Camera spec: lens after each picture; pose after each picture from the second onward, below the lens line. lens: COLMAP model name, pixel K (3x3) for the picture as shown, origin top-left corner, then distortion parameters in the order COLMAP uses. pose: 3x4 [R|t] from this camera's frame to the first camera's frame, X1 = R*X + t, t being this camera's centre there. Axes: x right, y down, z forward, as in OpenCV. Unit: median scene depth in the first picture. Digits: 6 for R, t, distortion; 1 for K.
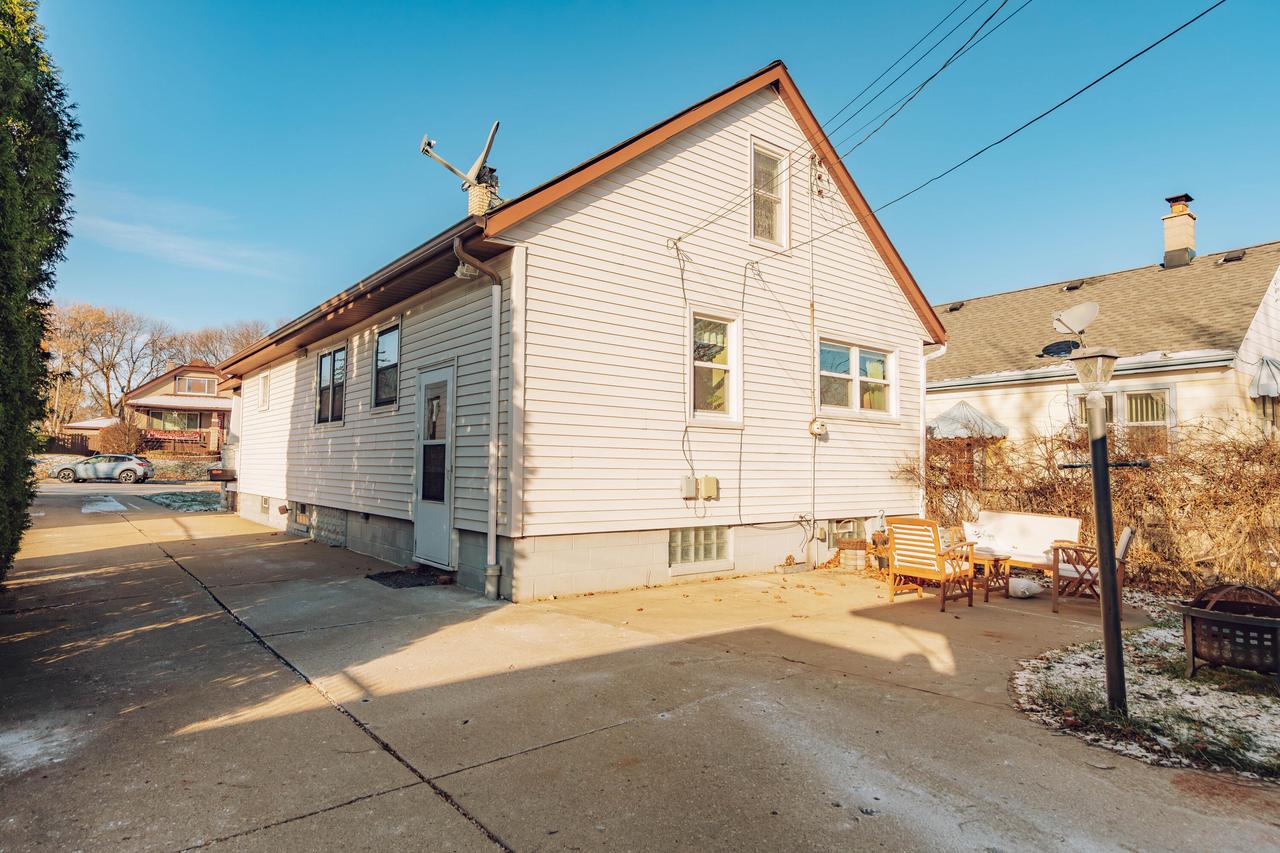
lens RADIAL K [[725.4, 0, 643.4], [0, 725.4, 425.8], [0, 0, 1]] dist [0.006117, 0.000539]
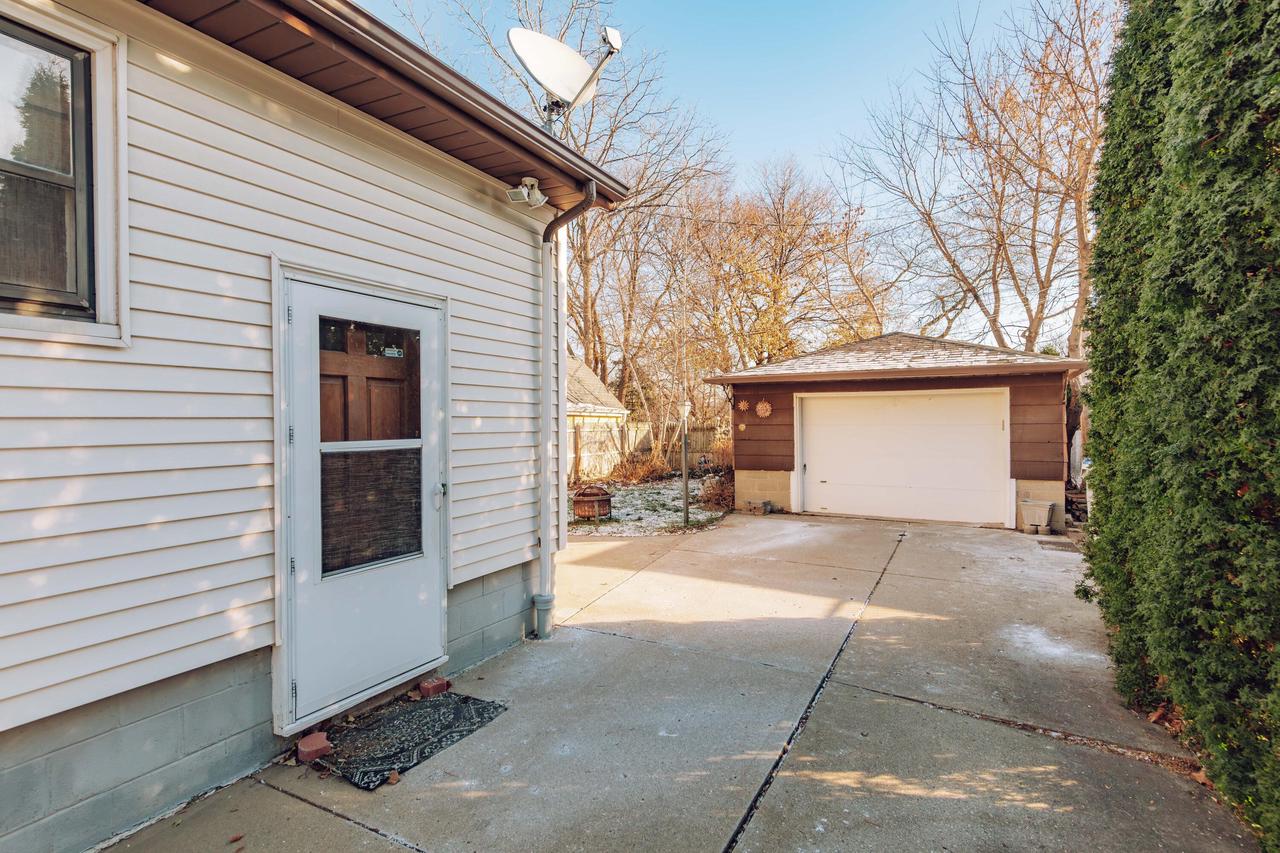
lens RADIAL K [[631.4, 0, 640.7], [0, 631.4, 424.2], [0, 0, 1]] dist [0.004704, 0.000292]
pose [[-0.397582, -0.014683, 0.917449, -0.719994], [-0.047894, 0.998841, -0.004769, 0.002005], [-0.916316, -0.045837, -0.397824, 0.966666]]
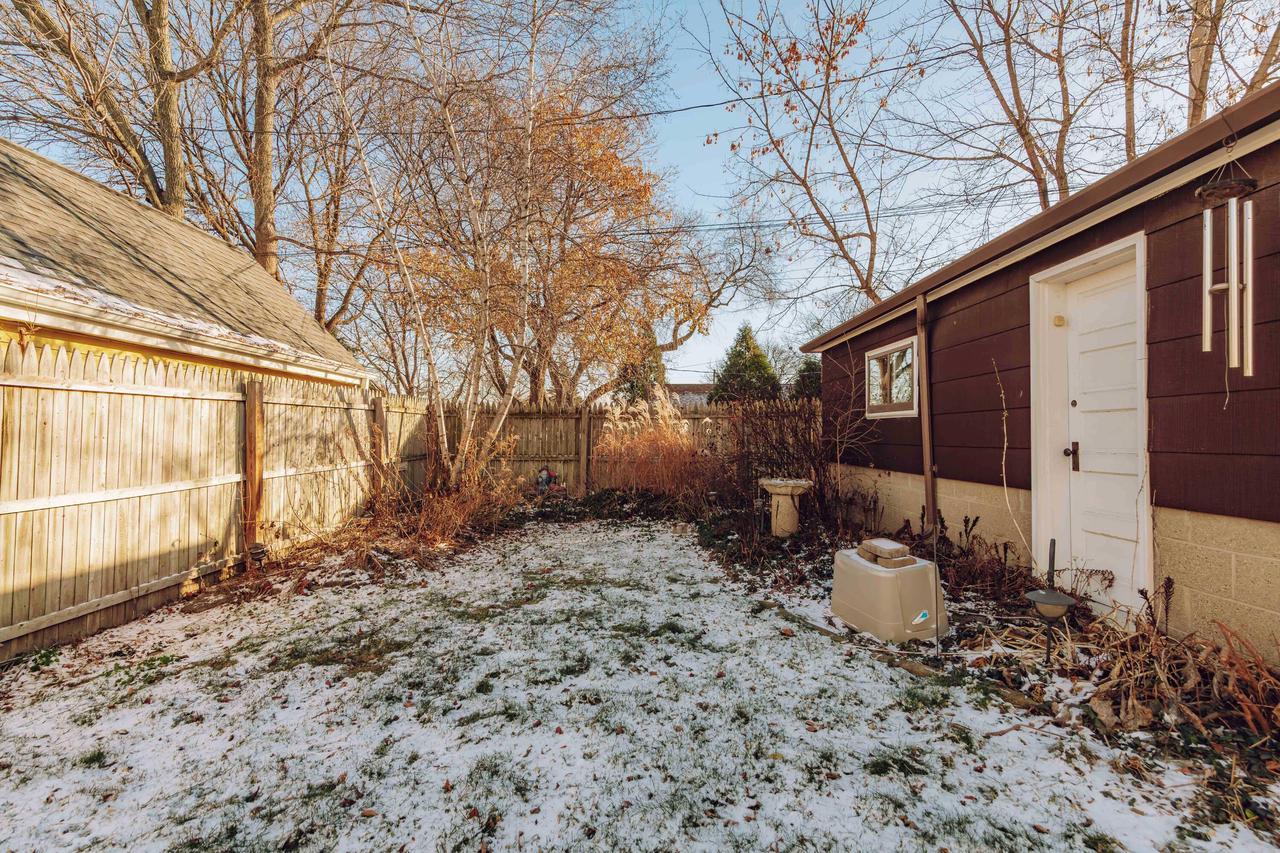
lens RADIAL K [[605.1, 0, 640.5], [0, 605.1, 424.7], [0, 0, 1]] dist [0.004293, 0.000550]
pose [[-0.791335, -0.009251, 0.611313, 0.605172], [-0.044864, 0.998068, -0.042972, 0.061670], [-0.609734, -0.061431, -0.790222, 0.567101]]
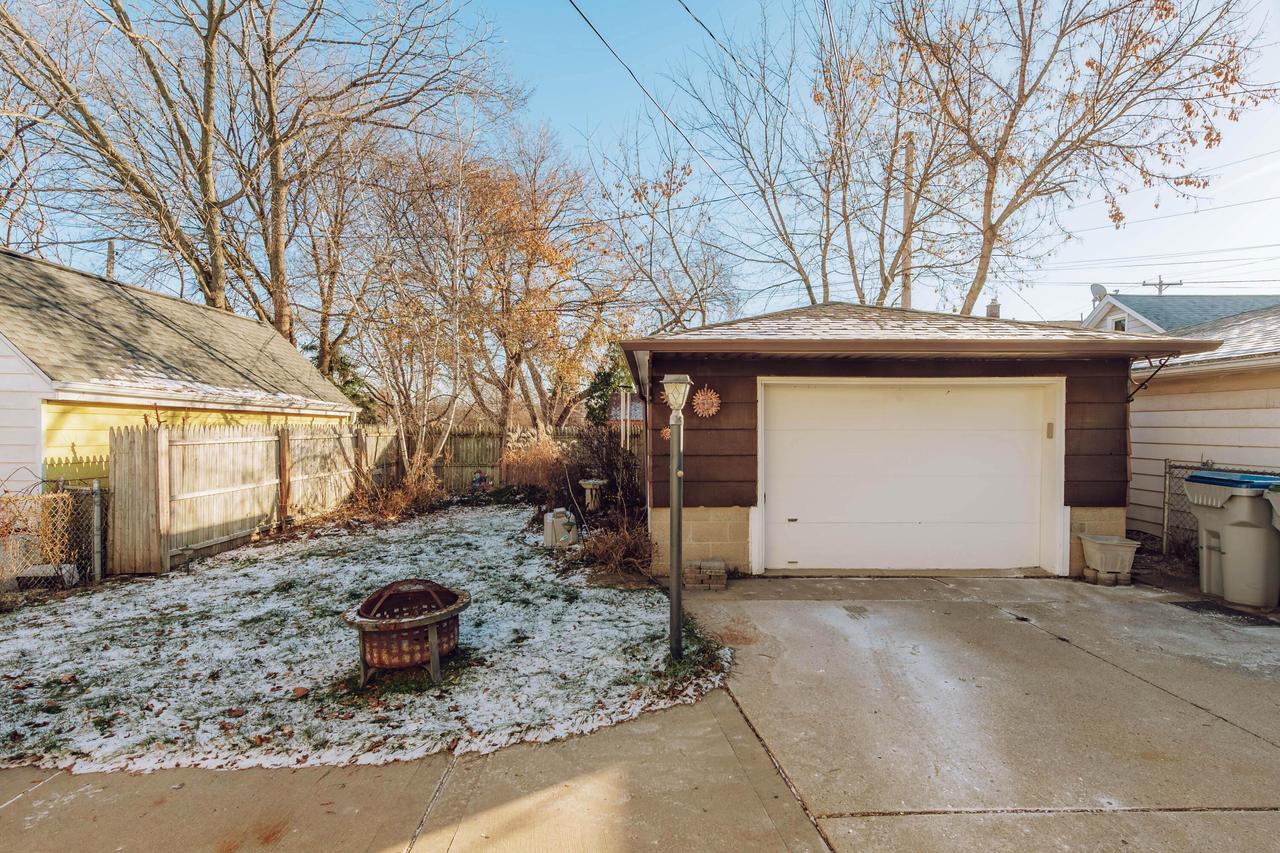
lens RADIAL K [[596.1, 0, 664.7], [0, 596.1, 439.6], [0, 0, 1]] dist [0.007949, -0.001697]
pose [[-0.806046, -0.027621, 0.591208, 0.019563], [-0.041921, 0.999066, -0.010478, 0.007275], [-0.590366, -0.033230, -0.806451, 0.819557]]
